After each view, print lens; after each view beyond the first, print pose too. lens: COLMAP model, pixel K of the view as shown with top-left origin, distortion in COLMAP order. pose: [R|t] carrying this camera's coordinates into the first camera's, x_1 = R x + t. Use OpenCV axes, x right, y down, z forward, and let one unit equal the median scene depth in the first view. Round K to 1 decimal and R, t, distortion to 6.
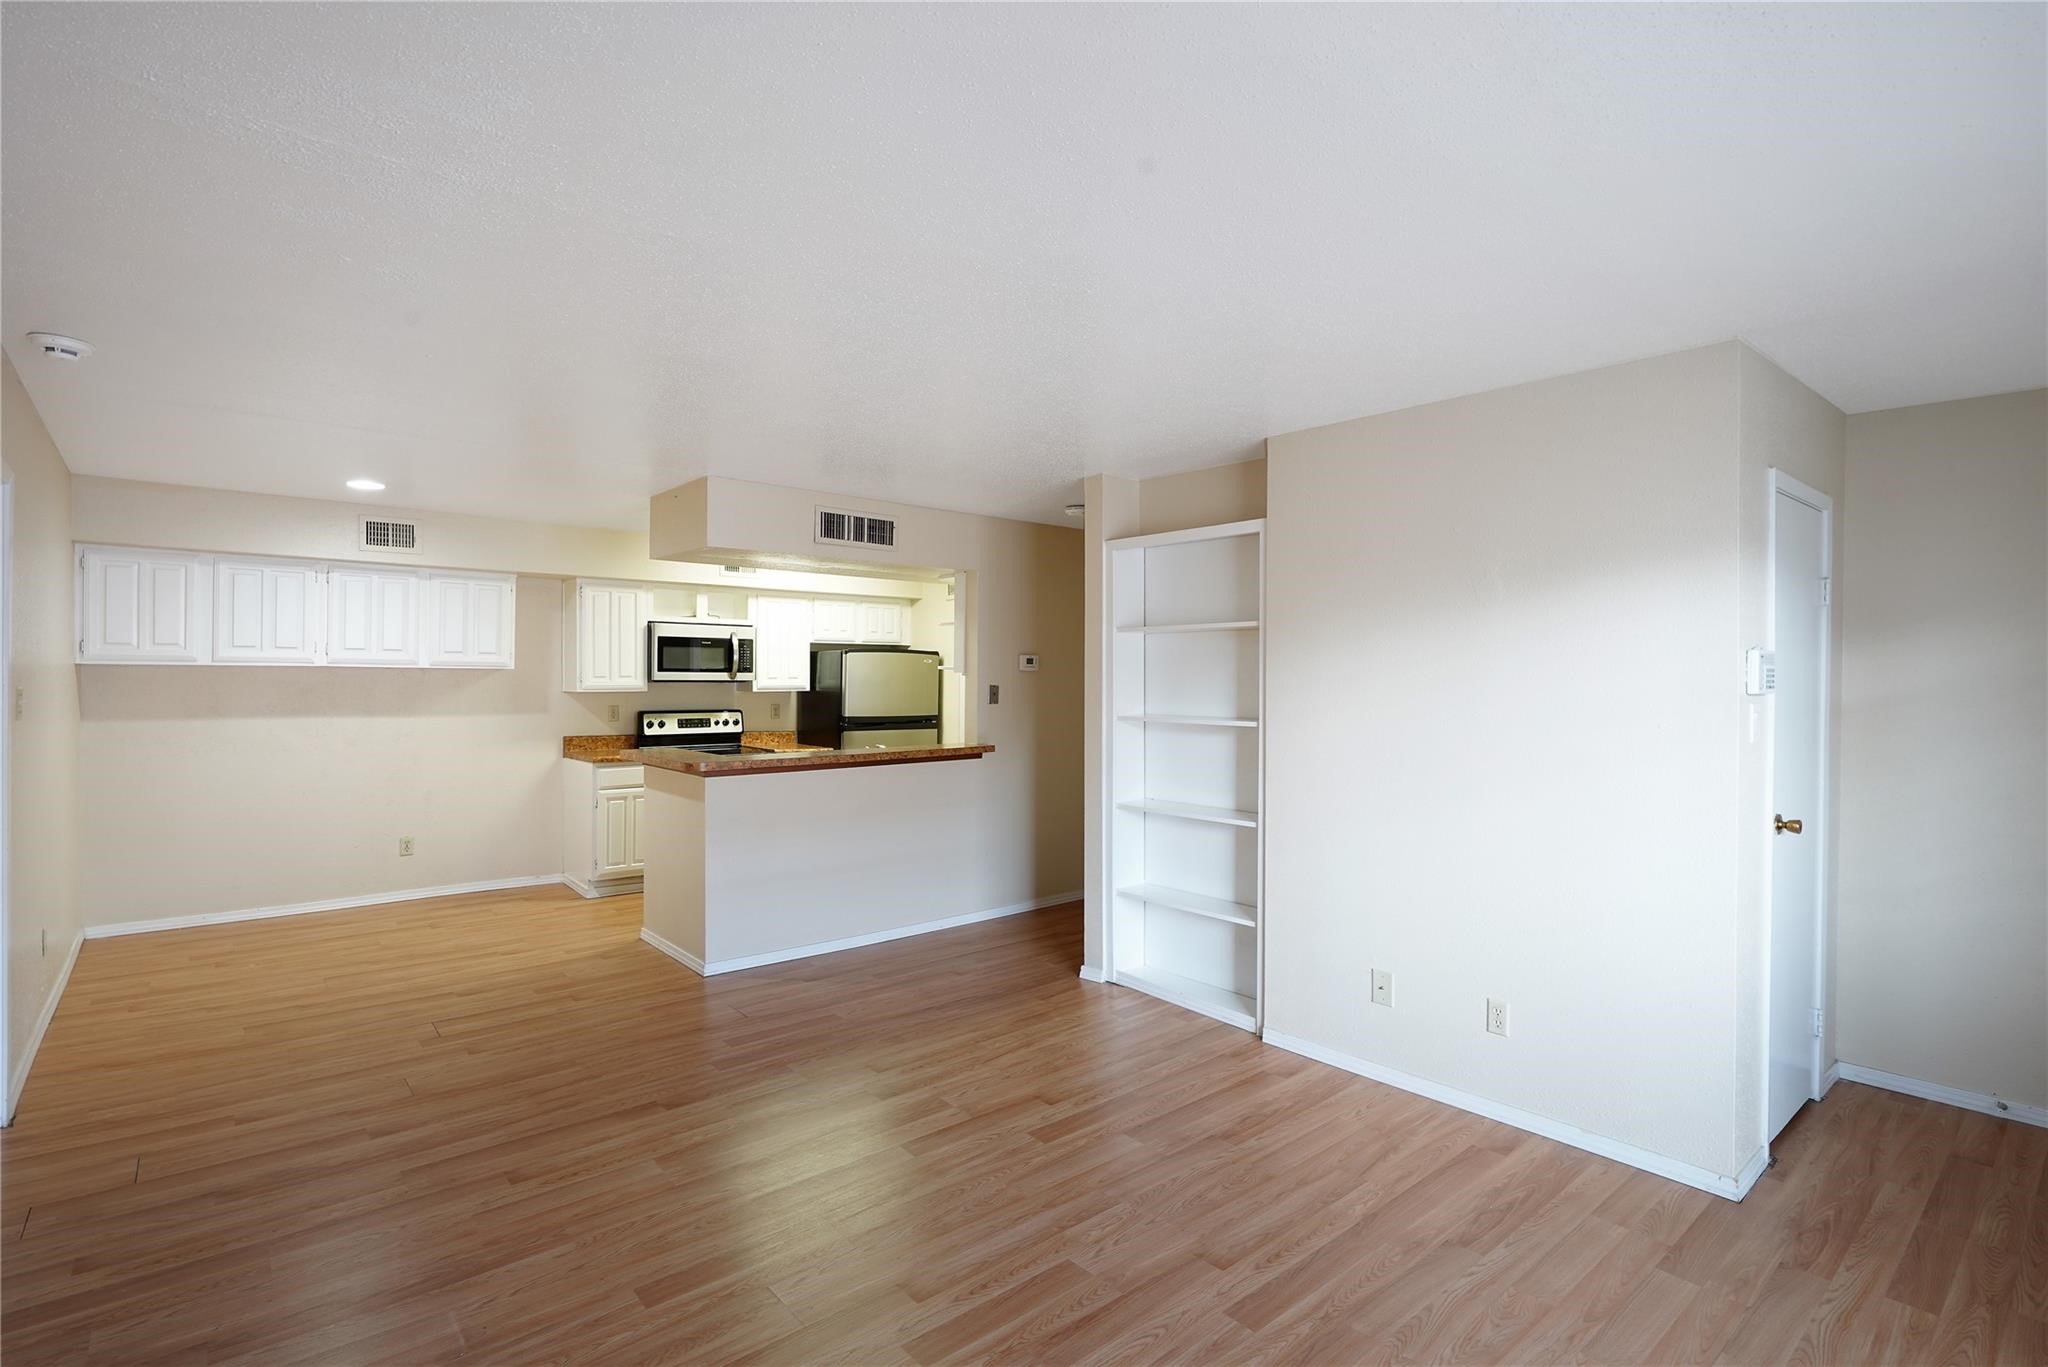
lens RADIAL K [[955.5, 0, 1055.1], [0, 955.5, 679.4], [0, 0, 1]] dist [-0.002025, 0.001491]
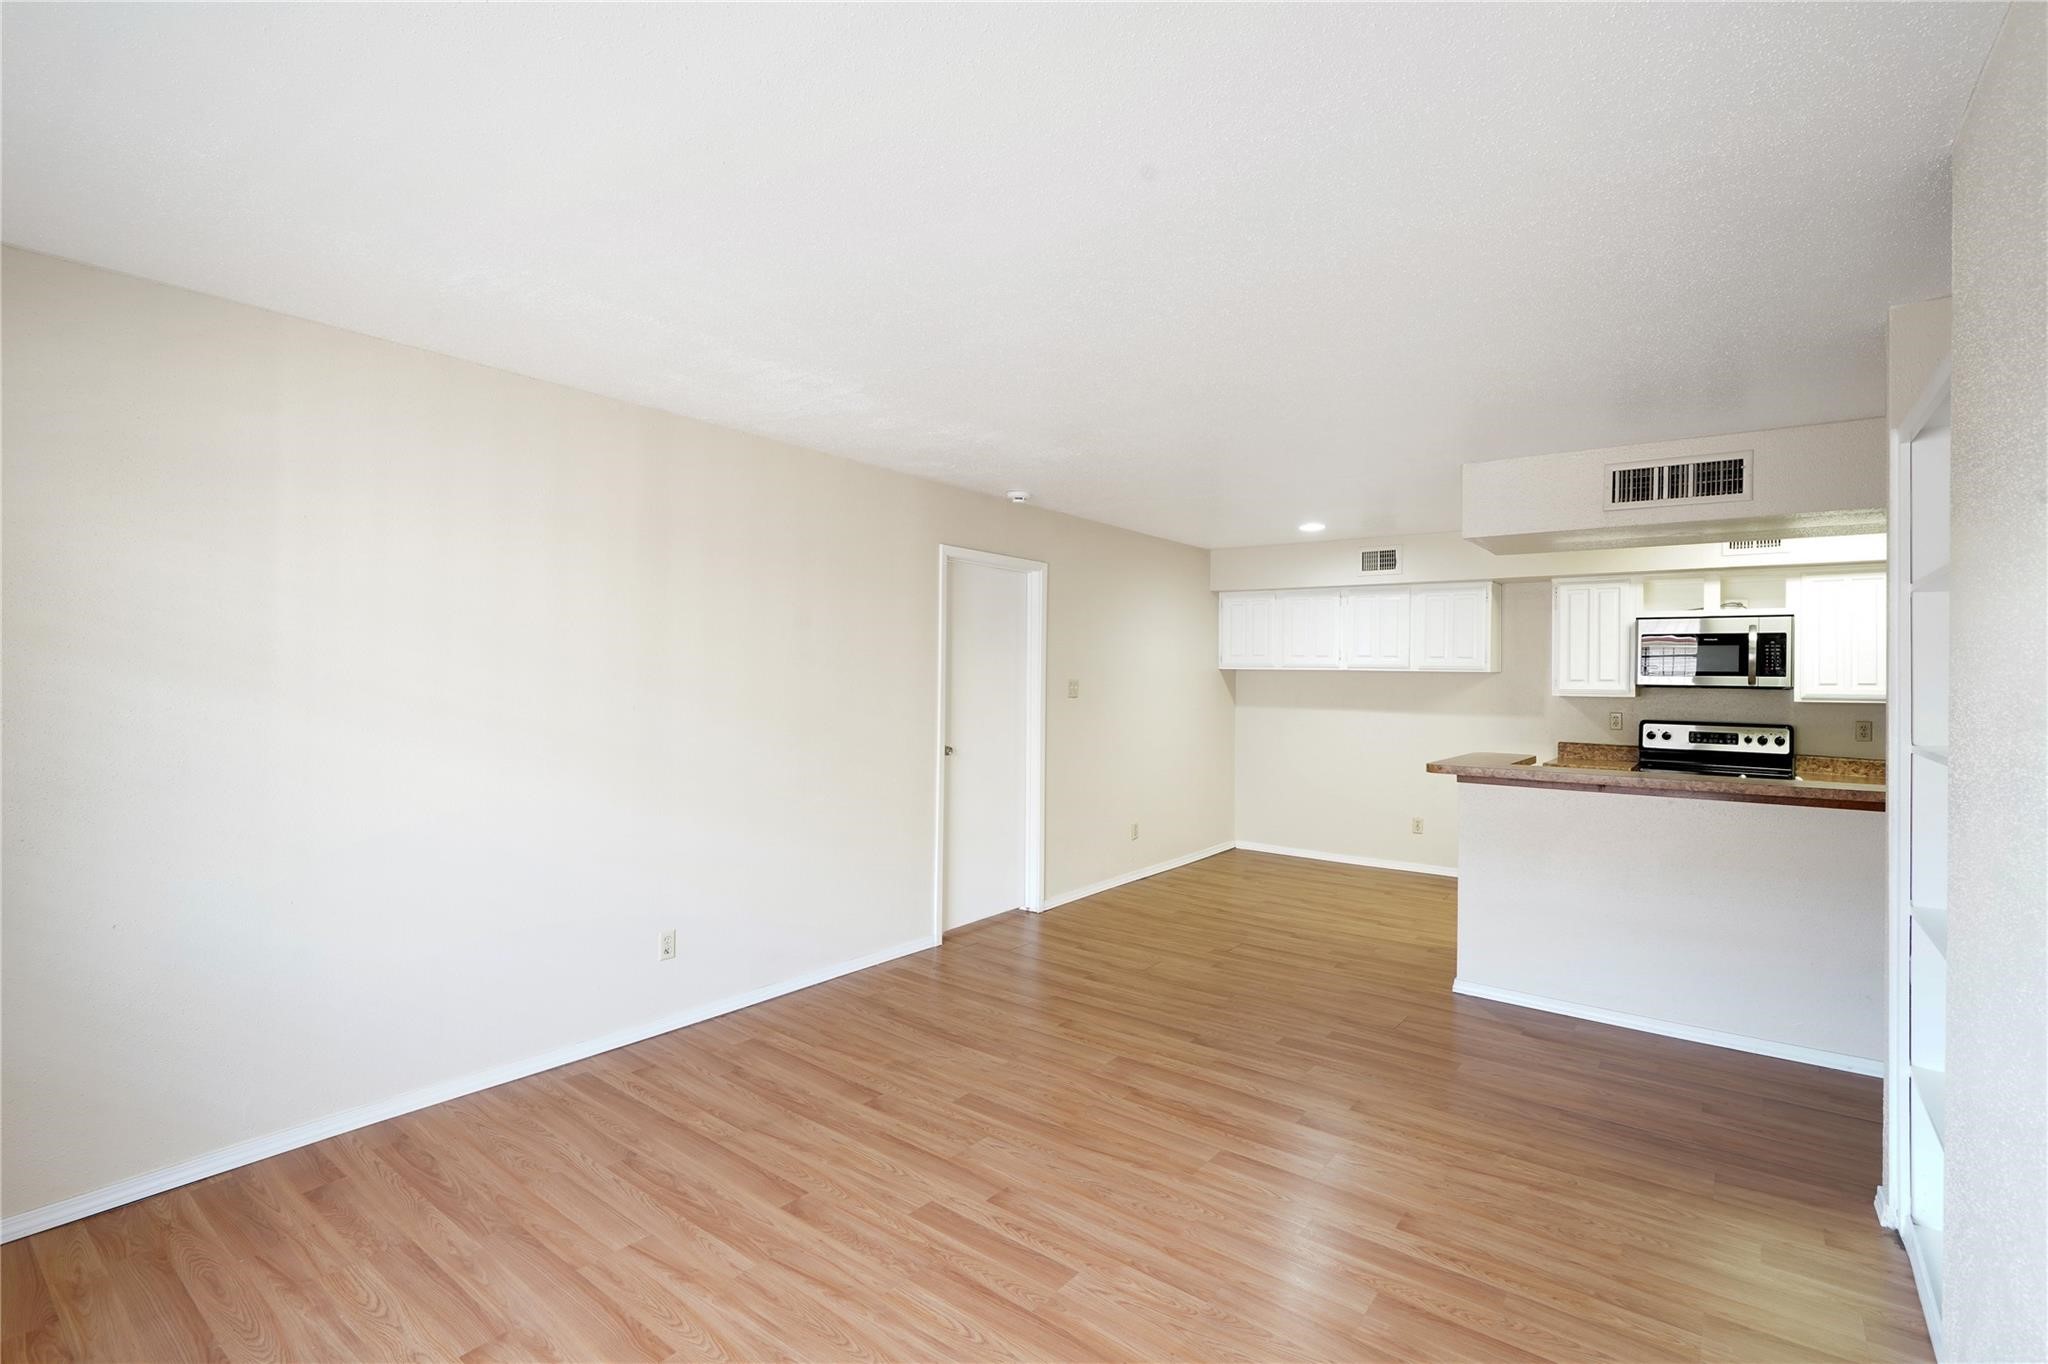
lens RADIAL K [[970.1, 0, 1024.0], [0, 970.1, 682.0], [0, 0, 1]] dist [-0.003450, 0.000010]
pose [[0.187917, 0.003561, -0.982178, 0.416337], [-0.014412, 0.999896, 0.000867, 0.006894], [0.982079, 0.013992, 0.187949, 0.329484]]
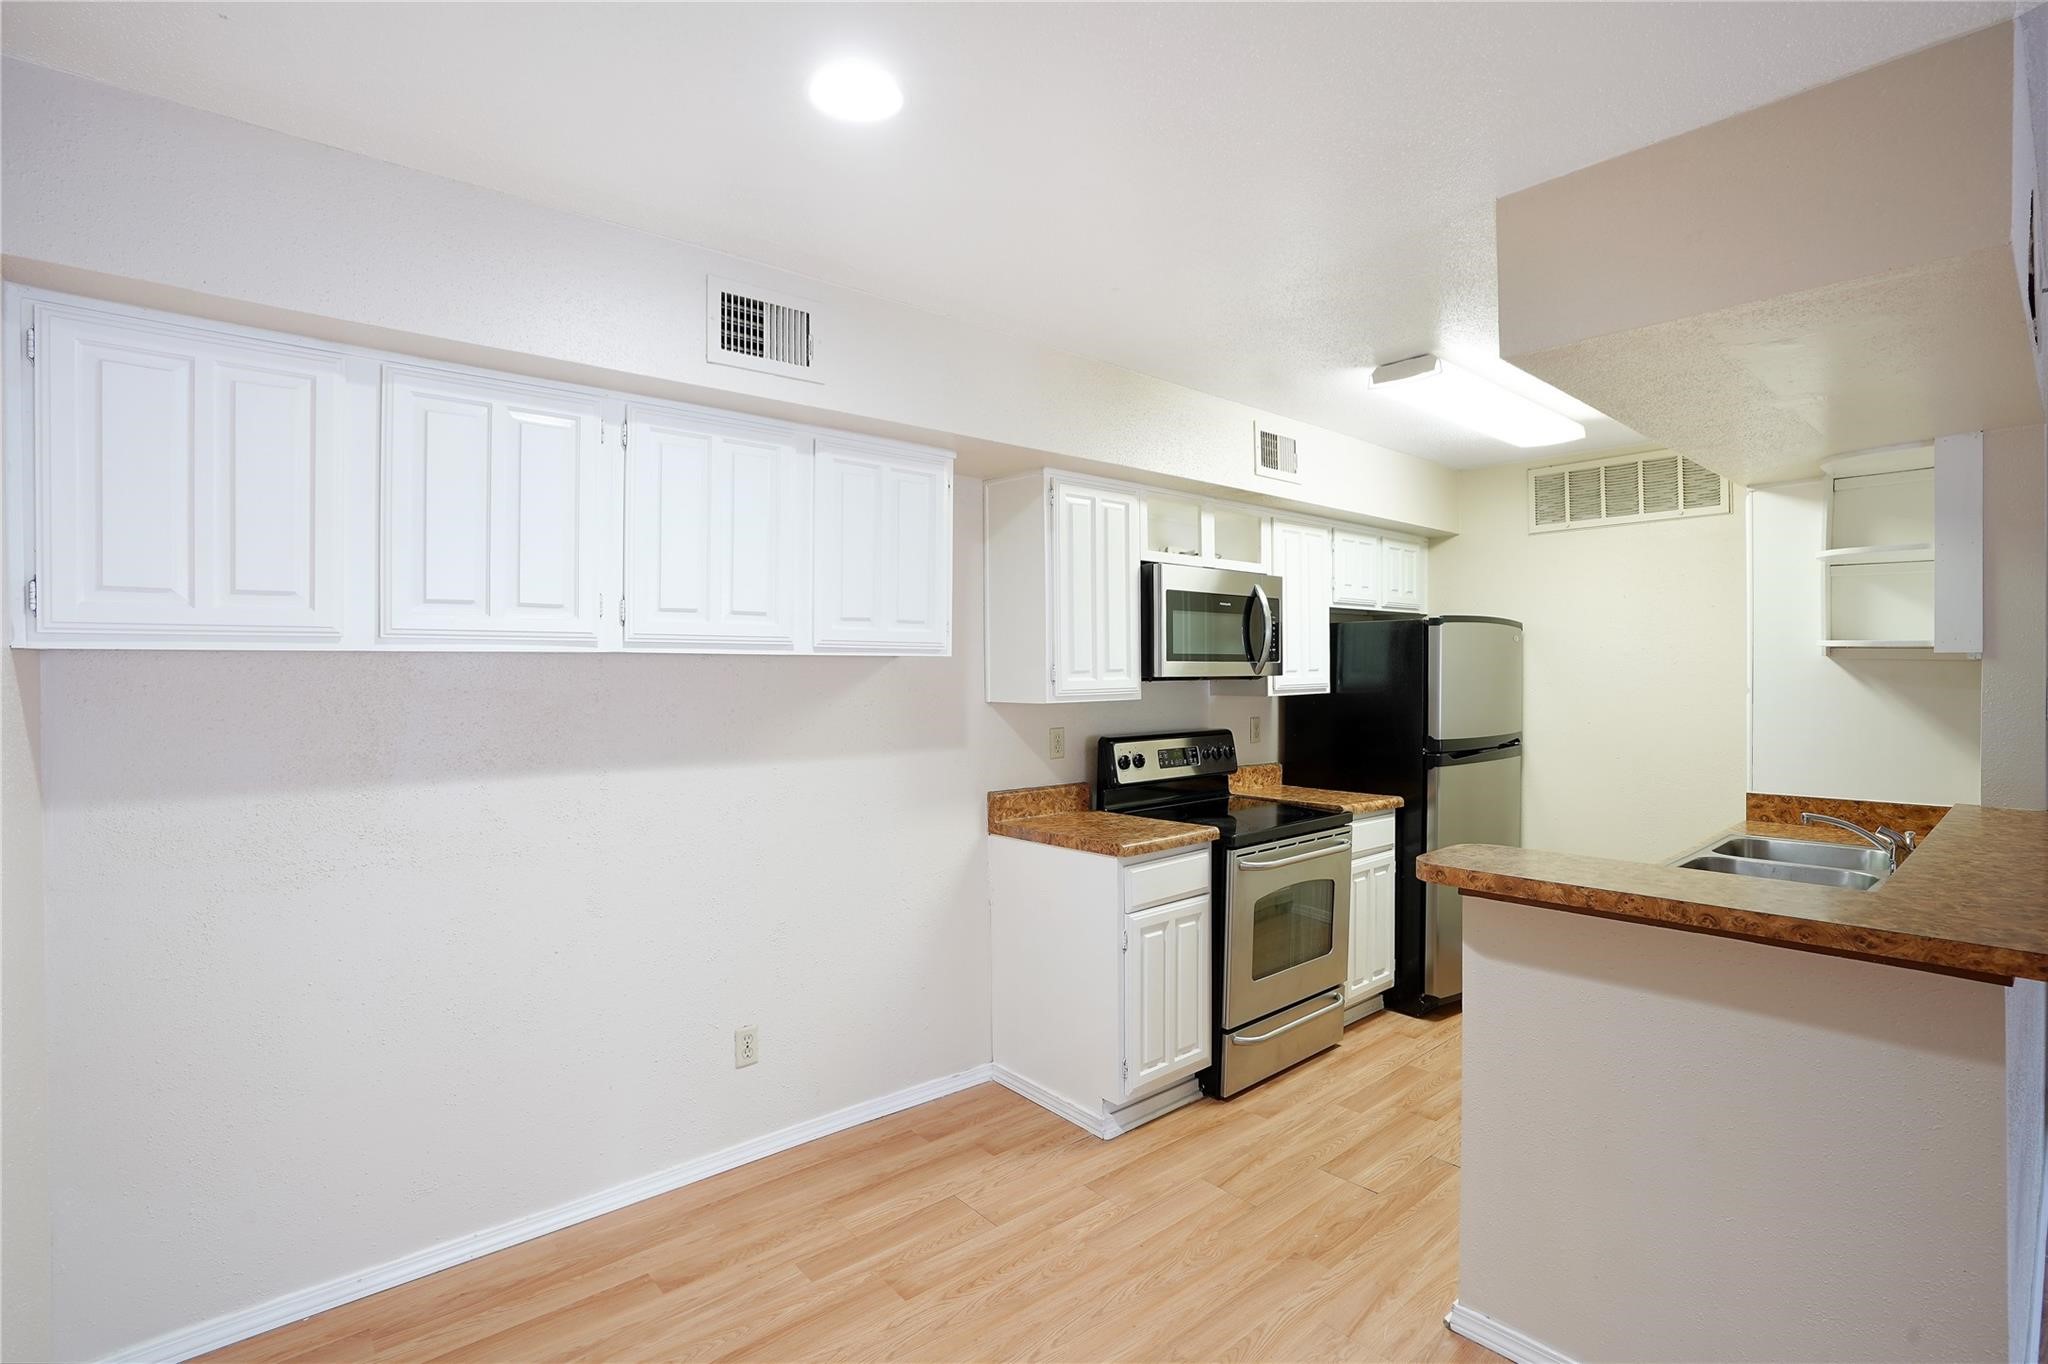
lens RADIAL K [[990.9, 0, 1024.0], [0, 990.9, 682.0], [0, 0, 1]] dist [-0.001061, 0.000513]
pose [[0.999870, -0.011714, -0.011061, -0.577476], [0.011828, 0.999877, 0.010283, -0.003405], [0.010939, -0.010413, 0.999886, 0.567383]]
